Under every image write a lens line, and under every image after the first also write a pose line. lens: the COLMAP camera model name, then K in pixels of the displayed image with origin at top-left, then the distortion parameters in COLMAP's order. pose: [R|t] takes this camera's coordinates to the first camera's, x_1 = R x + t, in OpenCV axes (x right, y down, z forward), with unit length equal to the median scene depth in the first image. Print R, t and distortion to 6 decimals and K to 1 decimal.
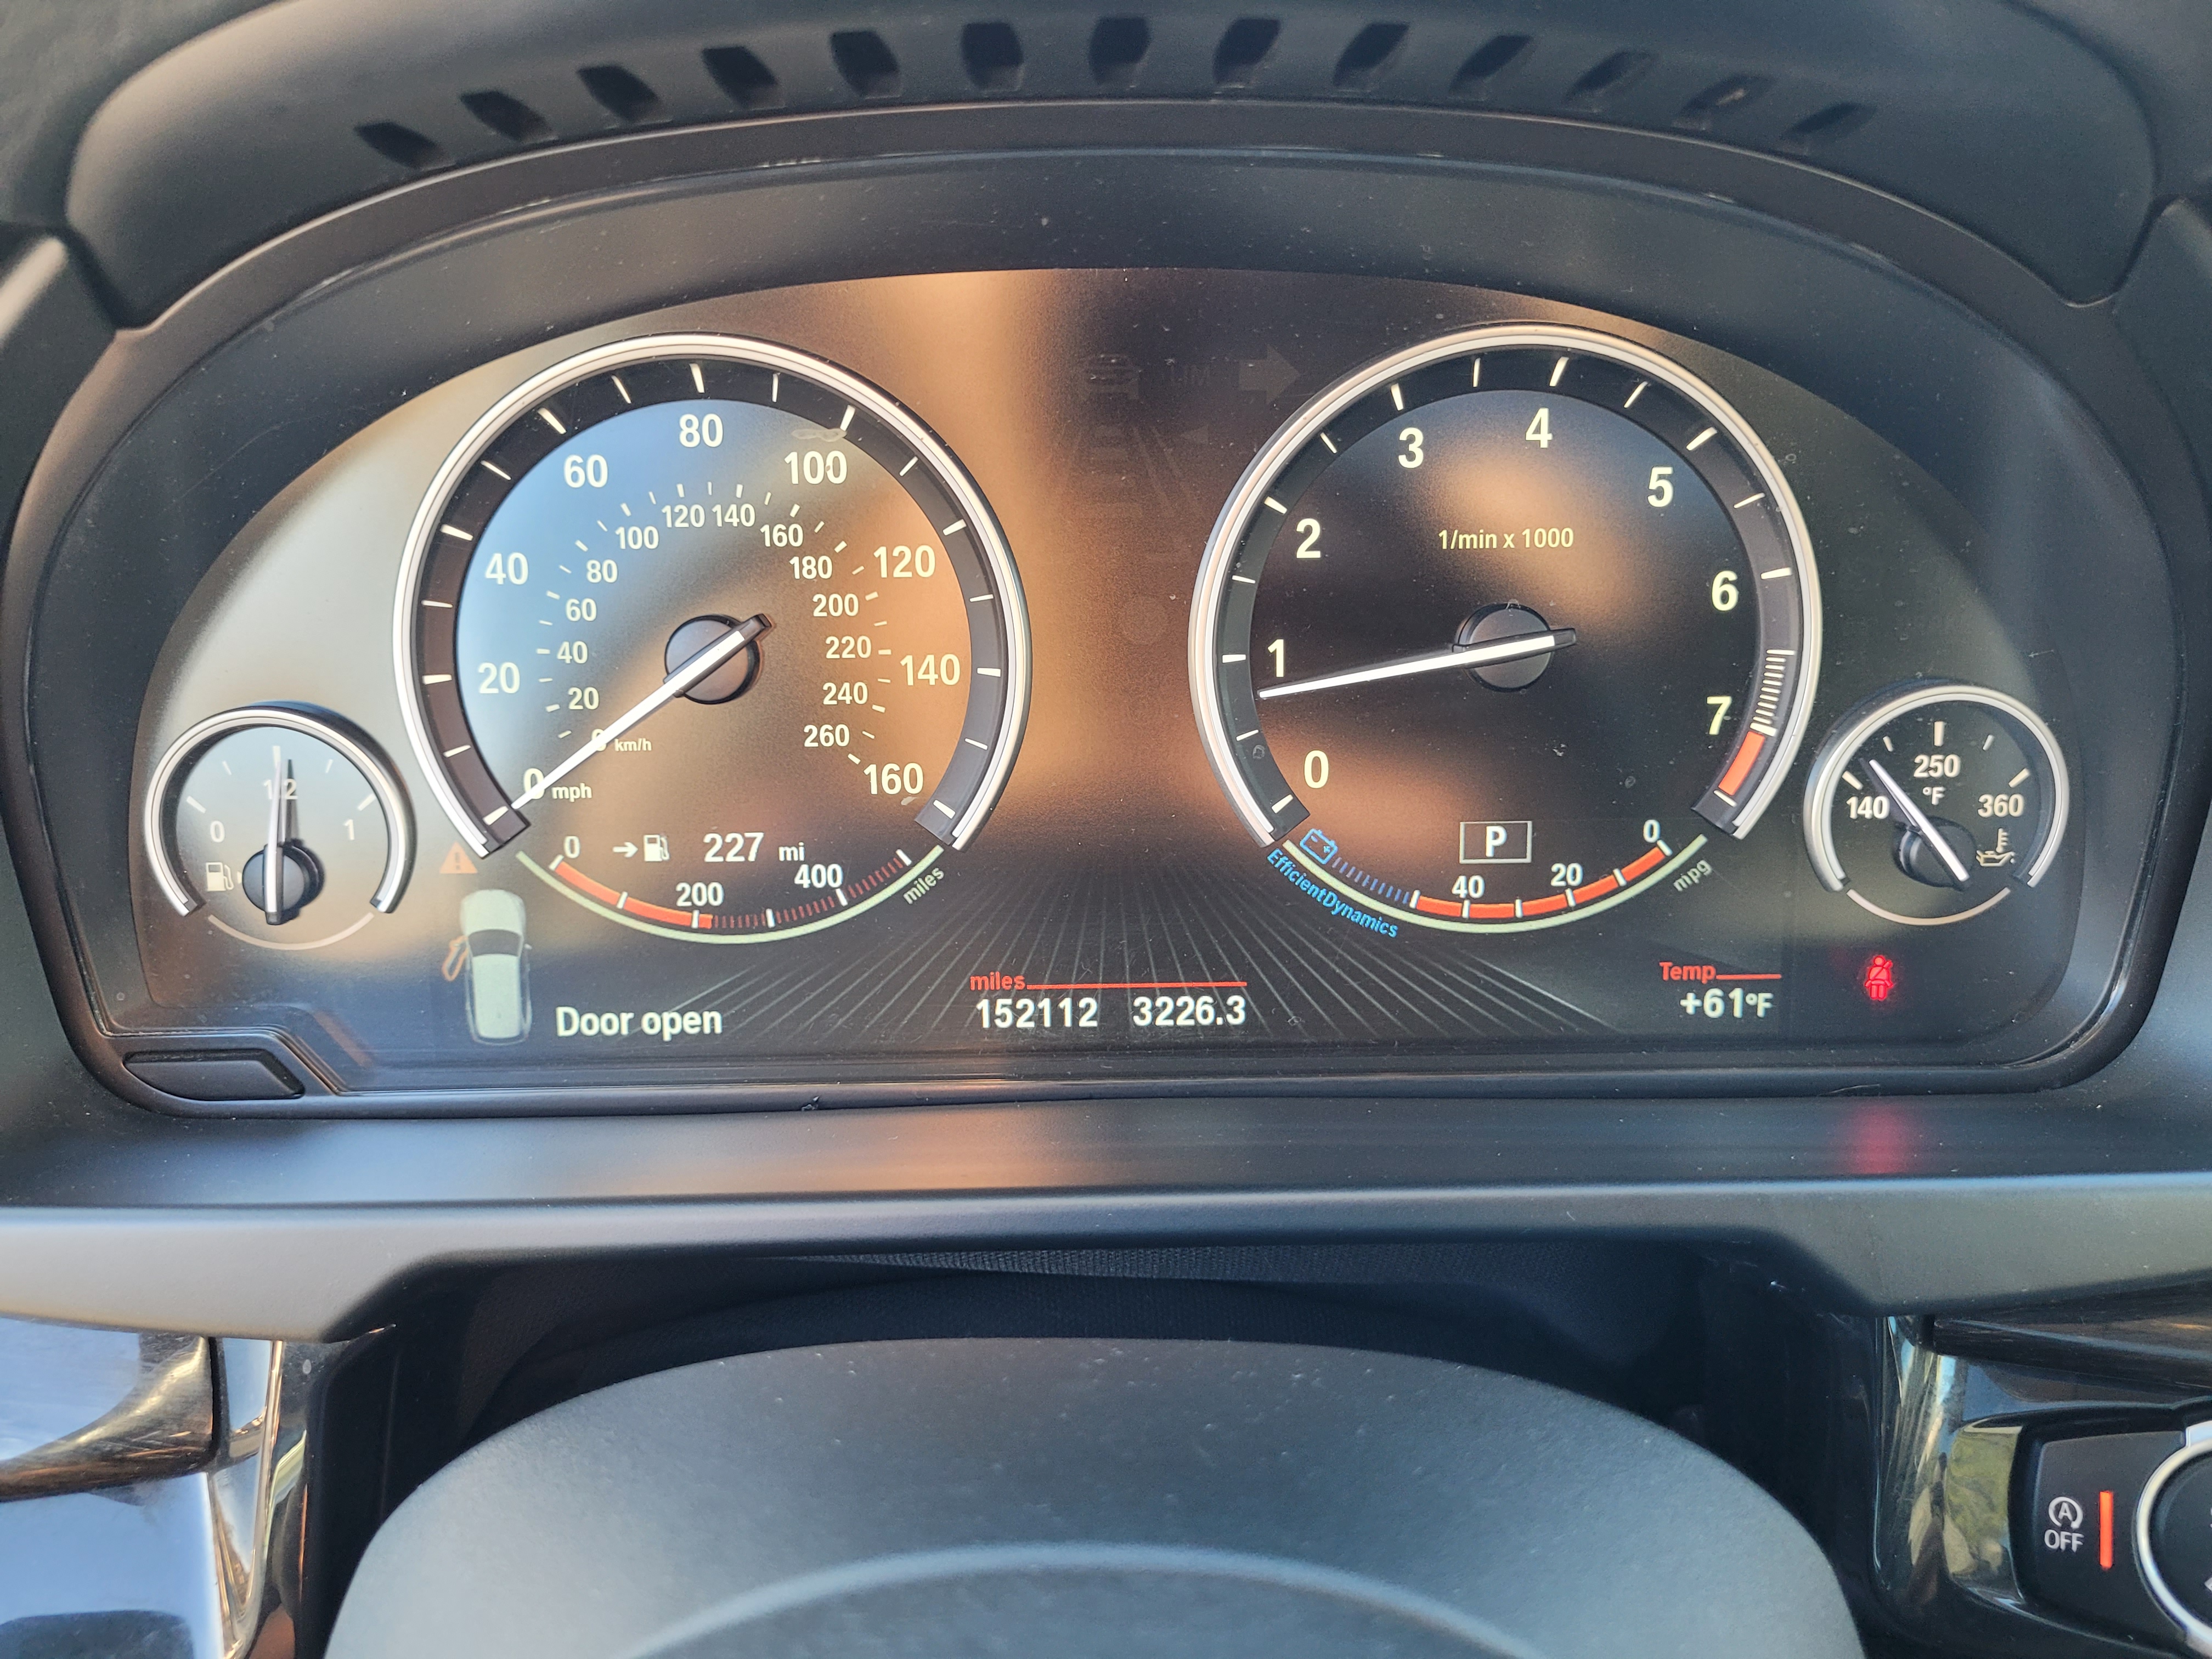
lens RADIAL K [[1668.0, 0, 1104.9], [0, 1668.0, 816.6], [0, 0, 1]] dist [-0.003928, -0.009150]
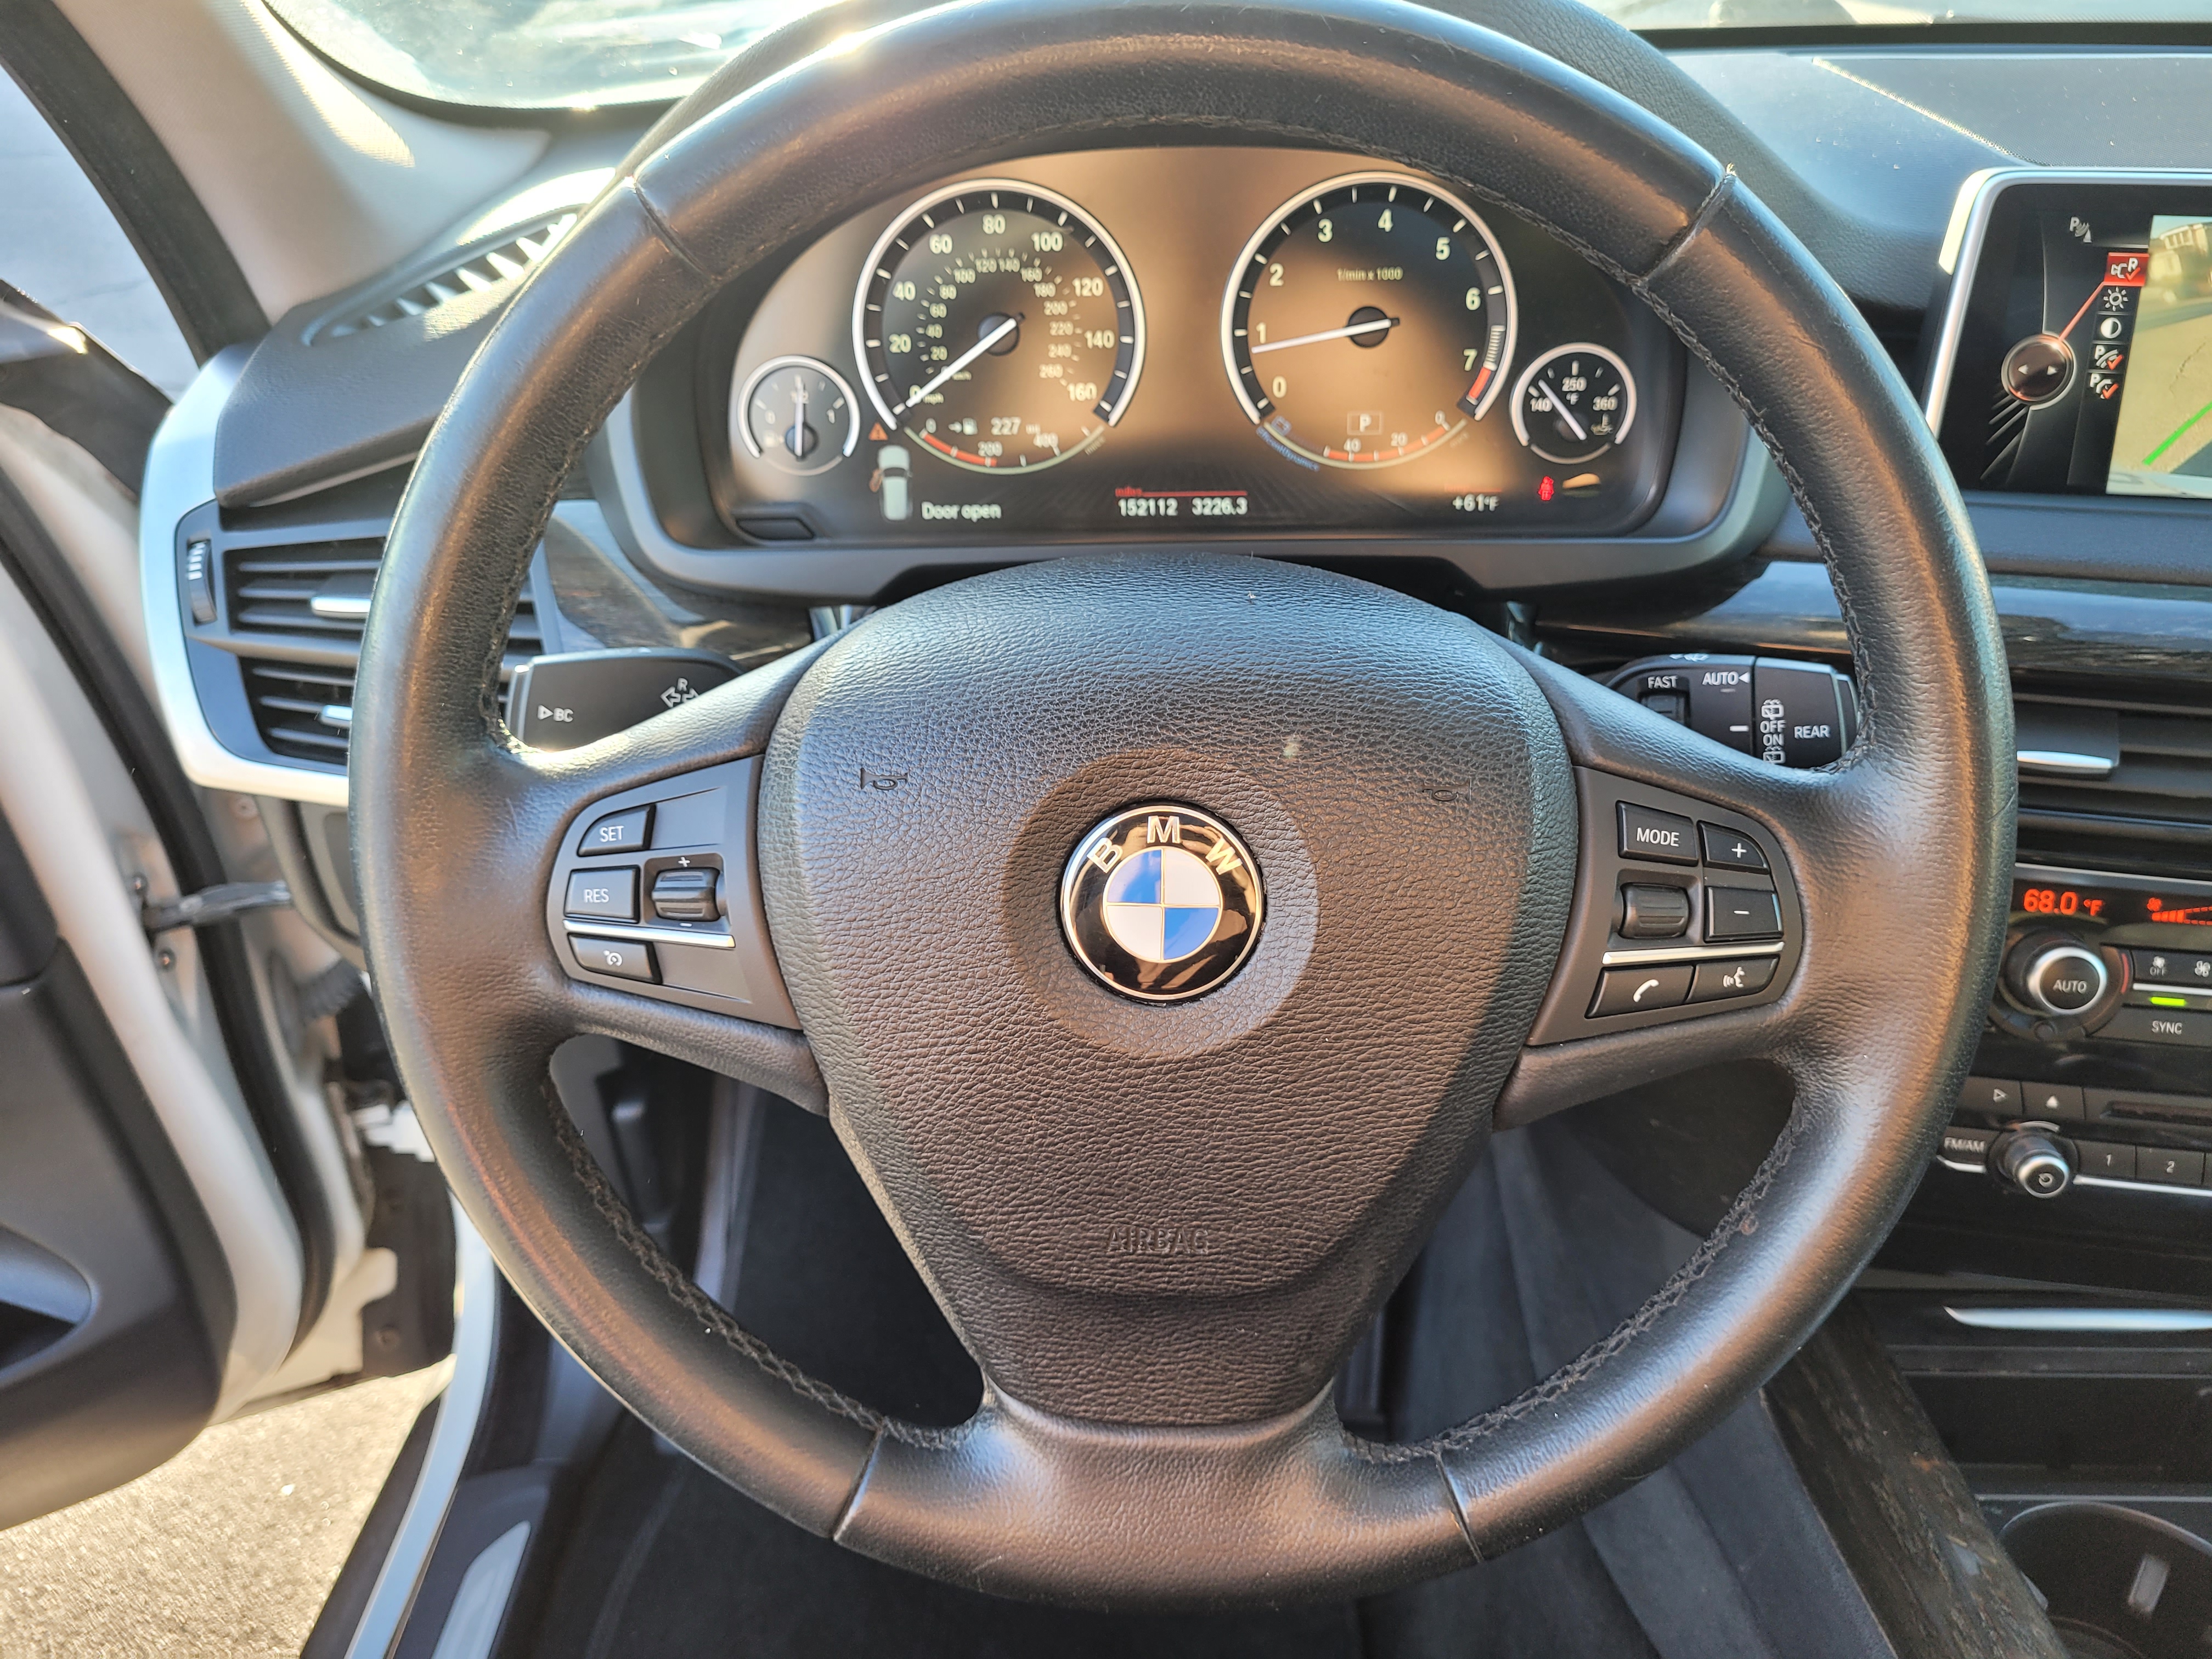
lens RADIAL K [[1727.2, 0, 1106.0], [0, 1727.2, 829.5], [0, 0, 1]] dist [-0.002662, -0.006551]
pose [[0.998525, 0.011631, -0.053029, 0.028654], [-0.004198, 0.990398, 0.138180, 0.228836], [0.054127, -0.137754, 0.988986, -1.278874]]
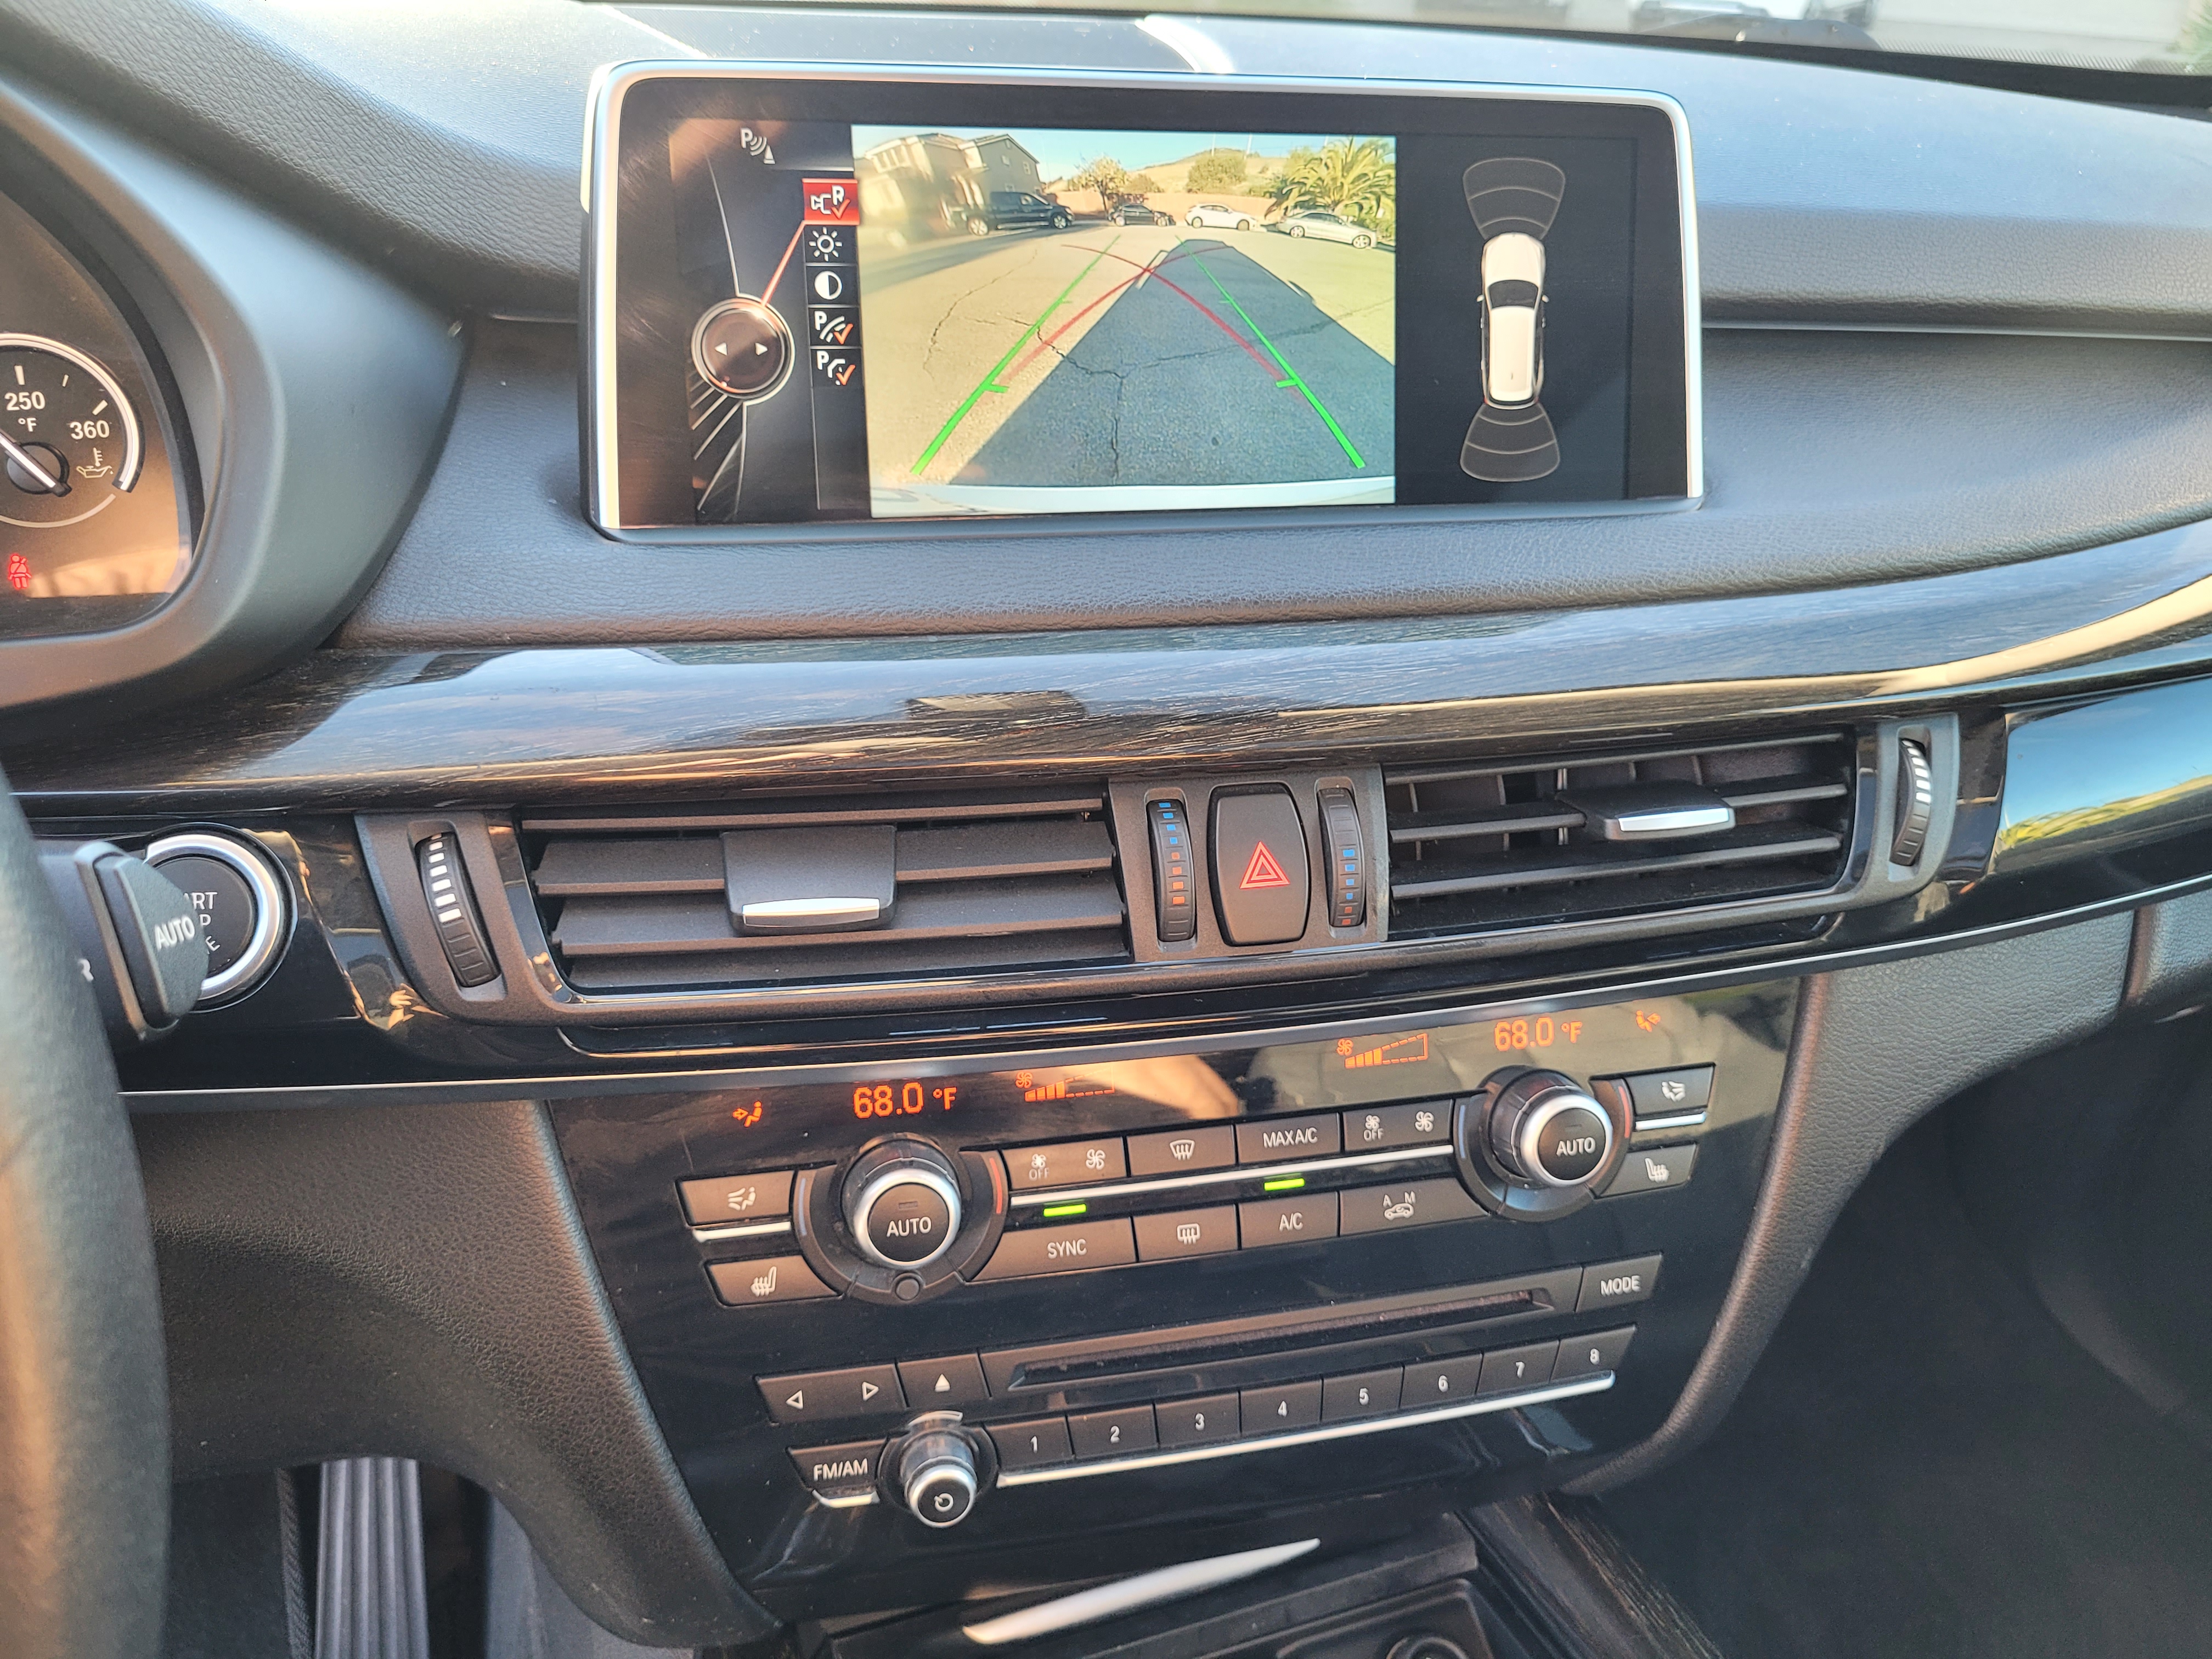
lens RADIAL K [[1735.7, 0, 1106.0], [0, 1735.7, 829.5], [0, 0, 1]] dist [0.035751, -0.036565]
pose [[0.944889, -0.120279, 0.304497, 0.839847], [0.099197, 0.991529, 0.083843, 0.270555], [-0.312002, -0.049017, 0.948816, -0.577436]]
